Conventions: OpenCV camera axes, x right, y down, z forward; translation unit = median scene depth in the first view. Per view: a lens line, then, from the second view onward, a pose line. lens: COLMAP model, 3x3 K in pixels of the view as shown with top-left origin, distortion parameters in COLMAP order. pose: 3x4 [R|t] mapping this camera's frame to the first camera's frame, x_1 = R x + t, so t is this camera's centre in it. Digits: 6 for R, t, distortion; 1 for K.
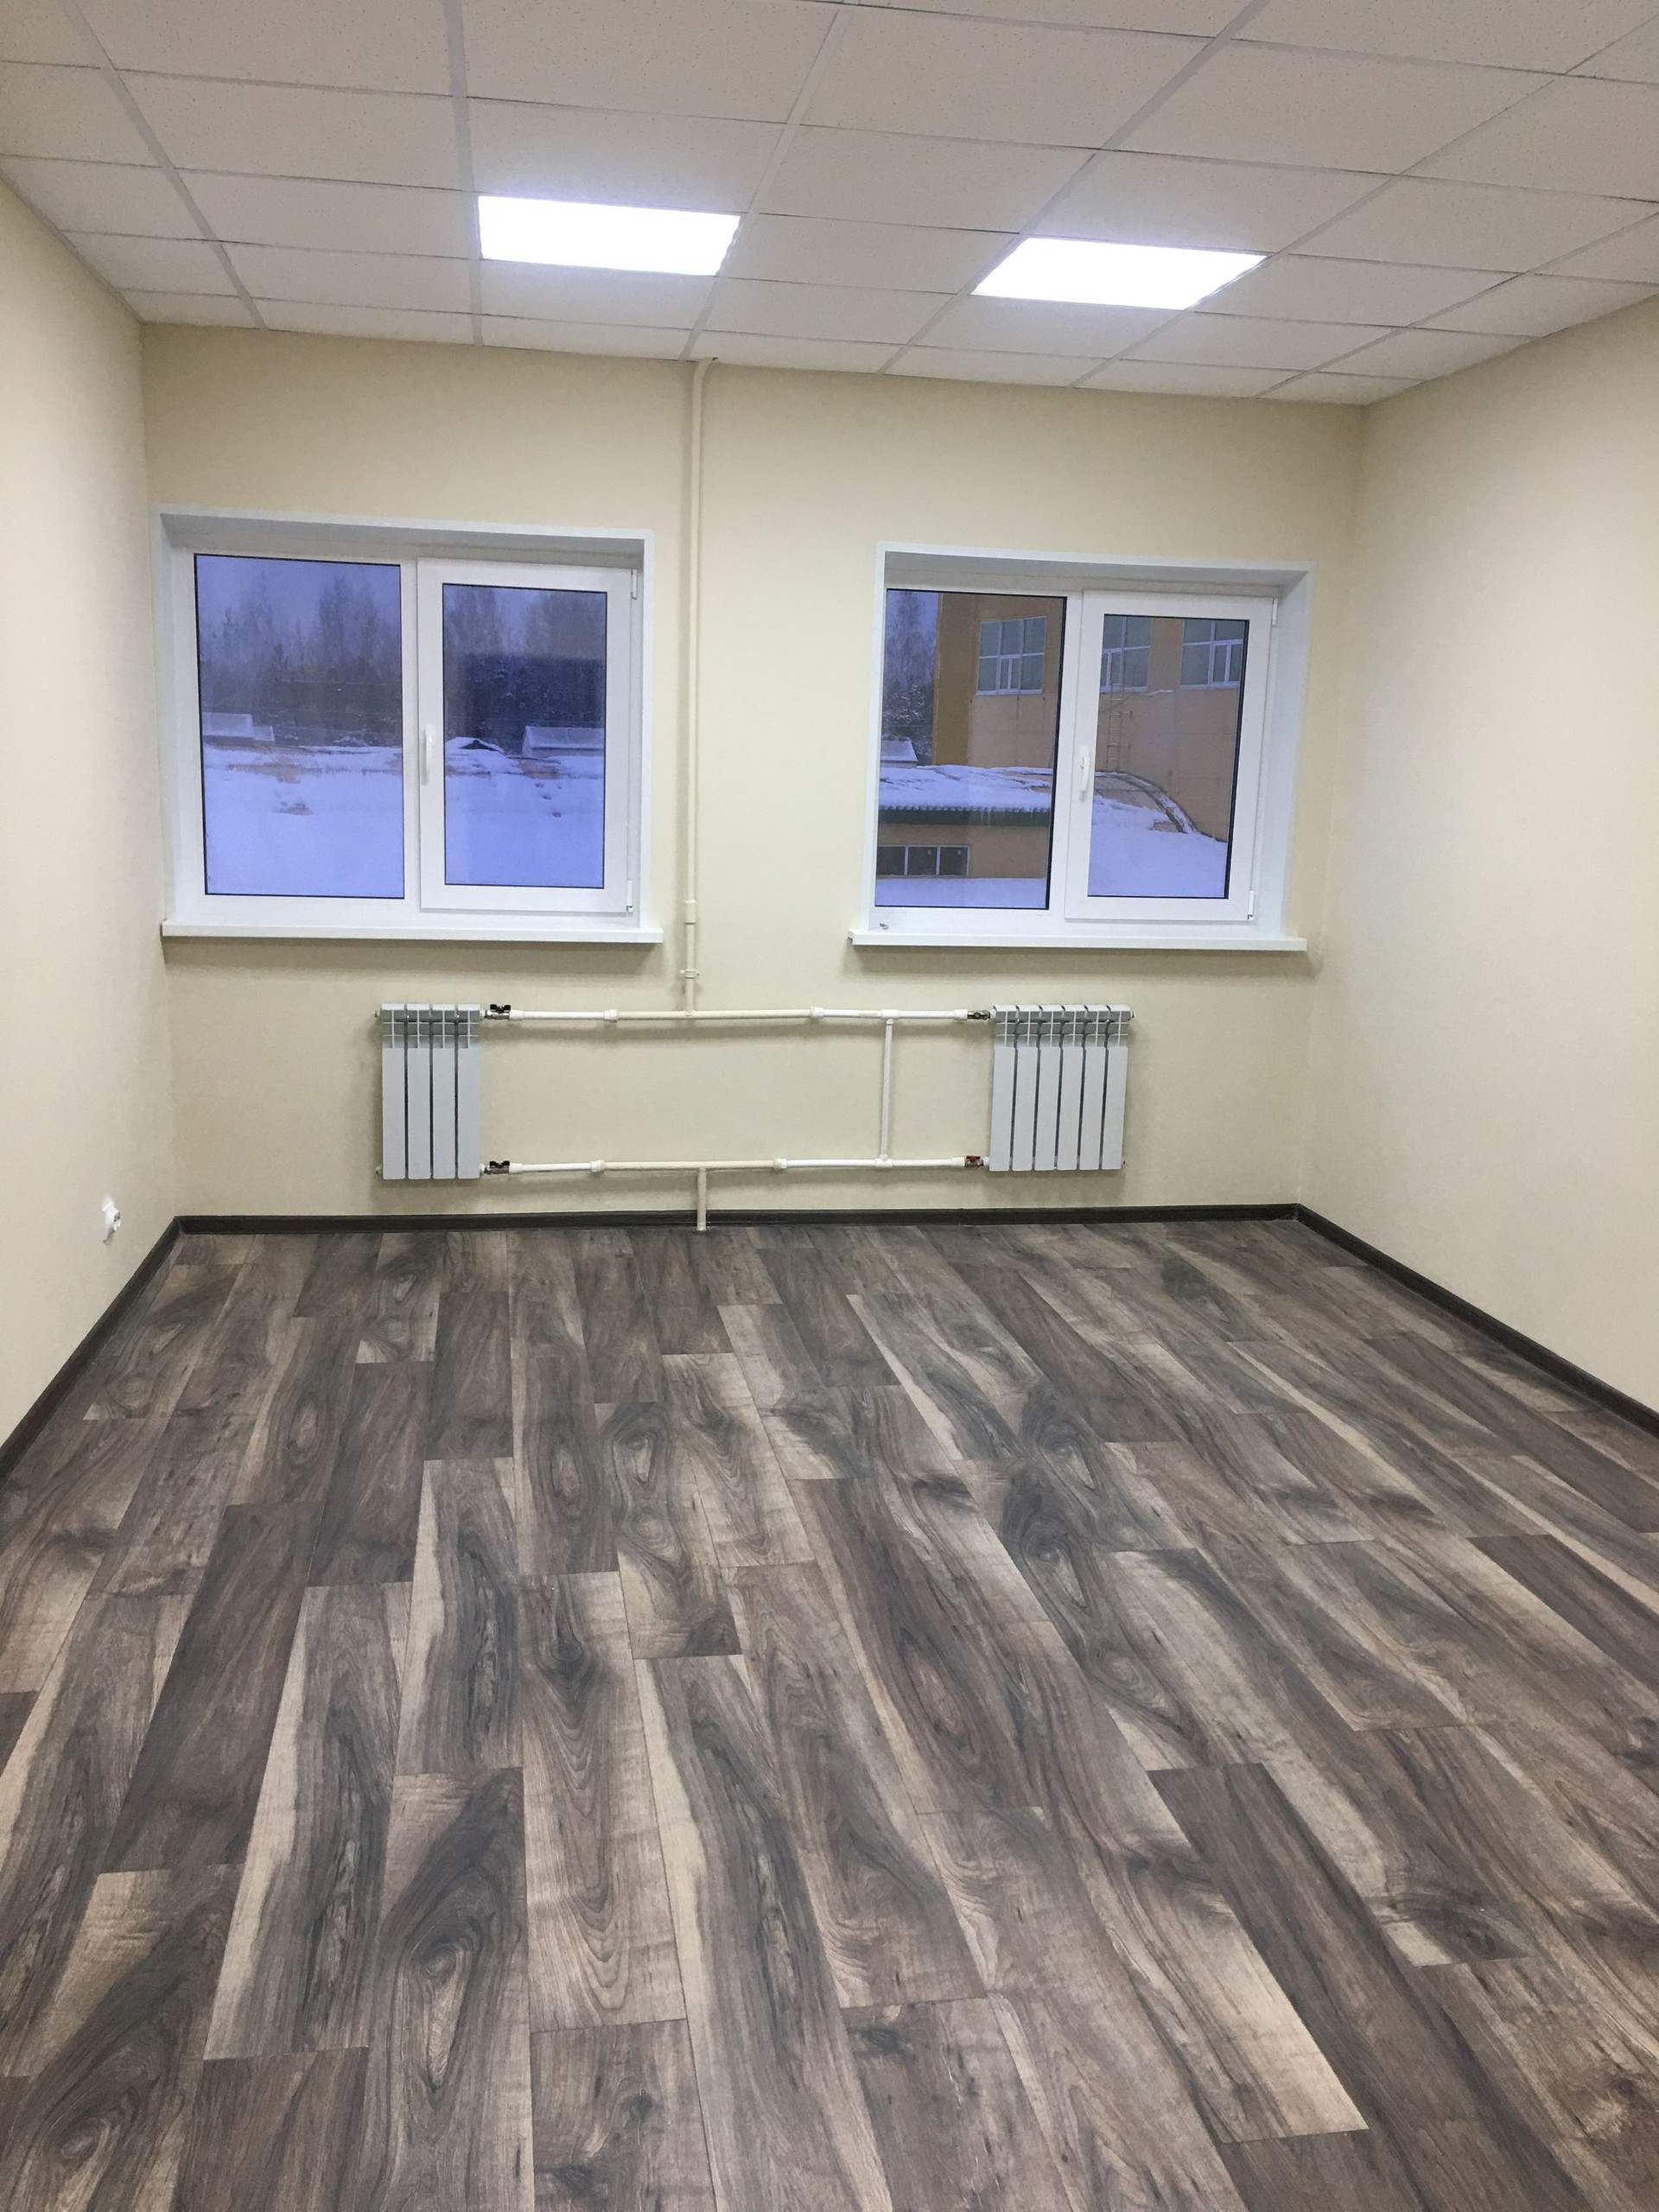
lens RADIAL K [[1872.5, 0, 828.5], [0, 1872.5, 1105.5], [0, 0, 1]] dist [-0.001221, 0.001127]
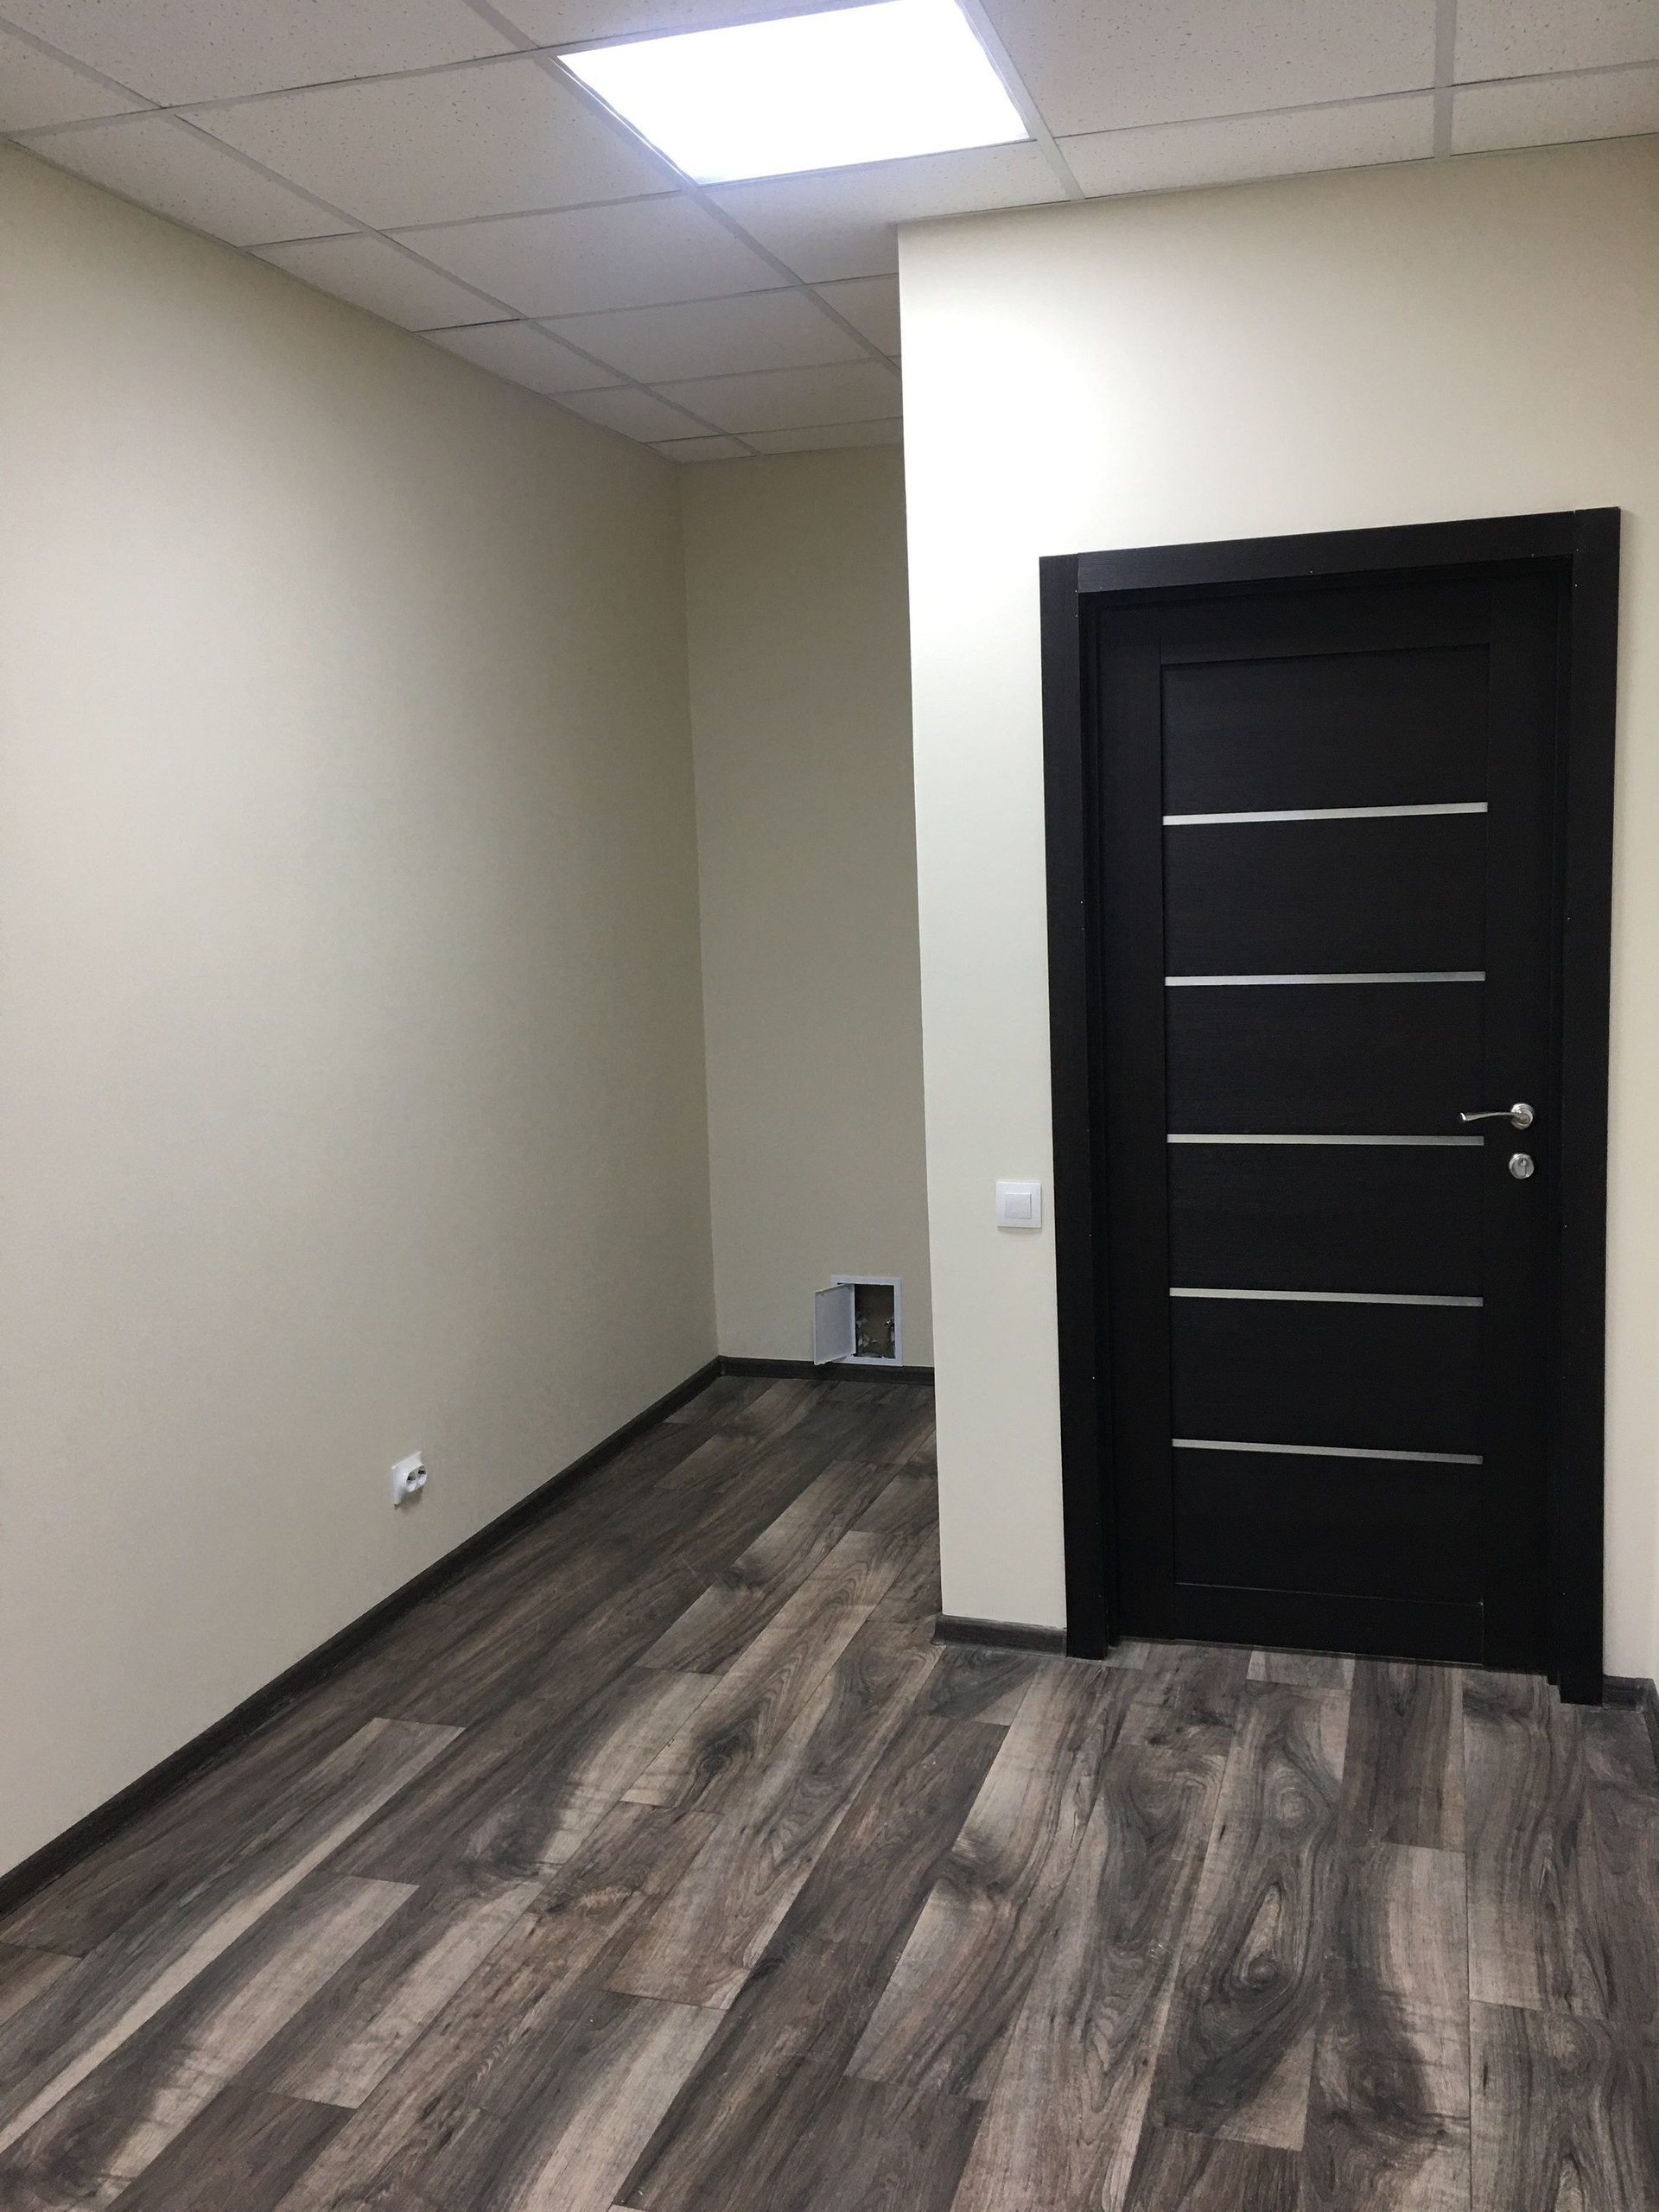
lens RADIAL K [[1872.5, 0, 833.3], [0, 1872.5, 1107.7], [0, 0, 1]] dist [-0.001221, 0.001127]
pose [[-0.888241, -0.044675, 0.457200, -0.496722], [0.104501, 0.949515, 0.295806, -0.479750], [-0.447333, 0.310525, -0.838730, 1.990227]]
